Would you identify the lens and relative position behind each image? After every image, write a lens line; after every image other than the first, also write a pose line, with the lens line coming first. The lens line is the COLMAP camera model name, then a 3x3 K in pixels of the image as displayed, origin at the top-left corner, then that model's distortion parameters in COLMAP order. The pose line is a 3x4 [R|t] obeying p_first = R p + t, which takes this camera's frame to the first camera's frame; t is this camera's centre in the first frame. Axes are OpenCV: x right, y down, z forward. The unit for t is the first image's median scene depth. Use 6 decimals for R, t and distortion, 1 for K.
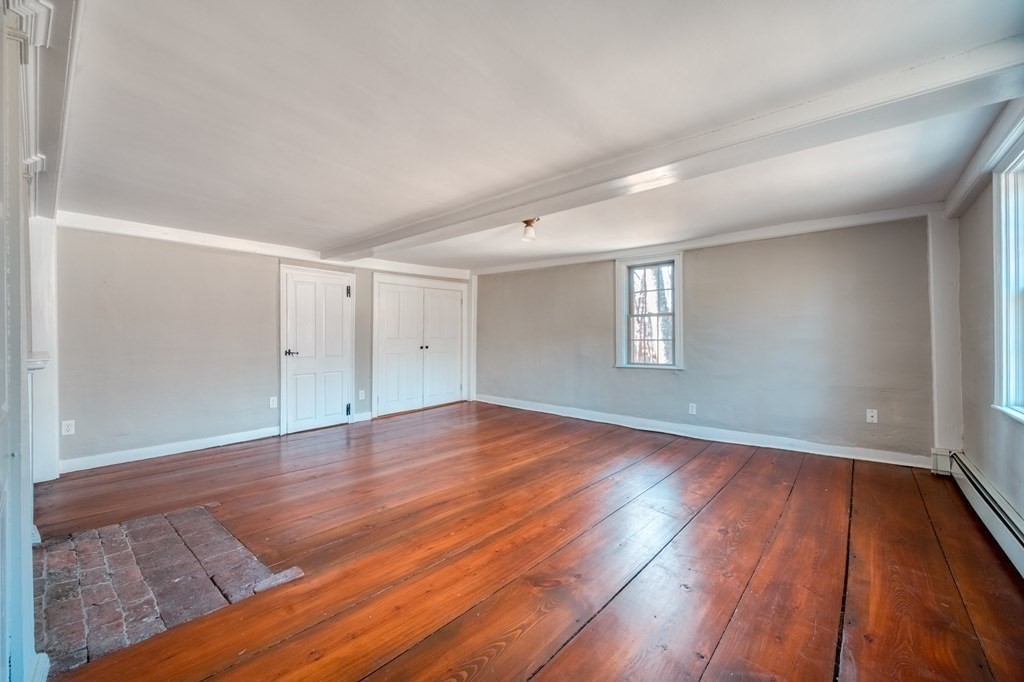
lens RADIAL K [[410.0, 0, 511.4], [0, 410.0, 338.8], [0, 0, 1]] dist [-0.003346, -0.000363]
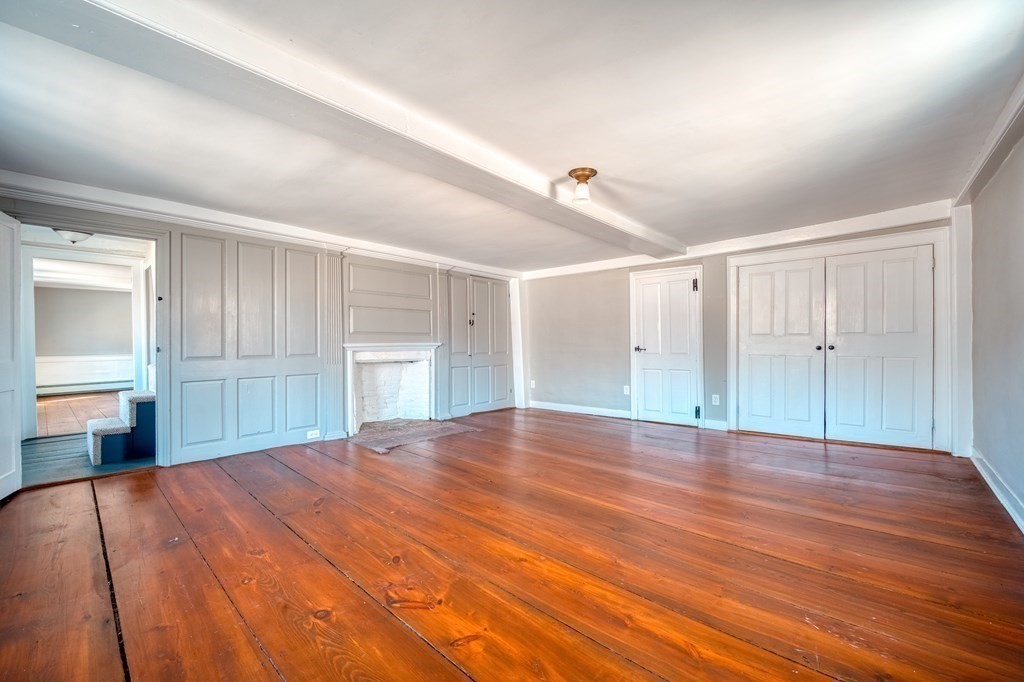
lens RADIAL K [[410.0, 0, 511.4], [0, 410.0, 343.2], [0, 0, 1]] dist [-0.003346, -0.000363]
pose [[-0.022063, 0.008602, -0.999720, 0.601889], [0.006153, 0.999945, 0.008468, 0.006379], [0.999738, -0.005965, -0.022115, 0.673798]]
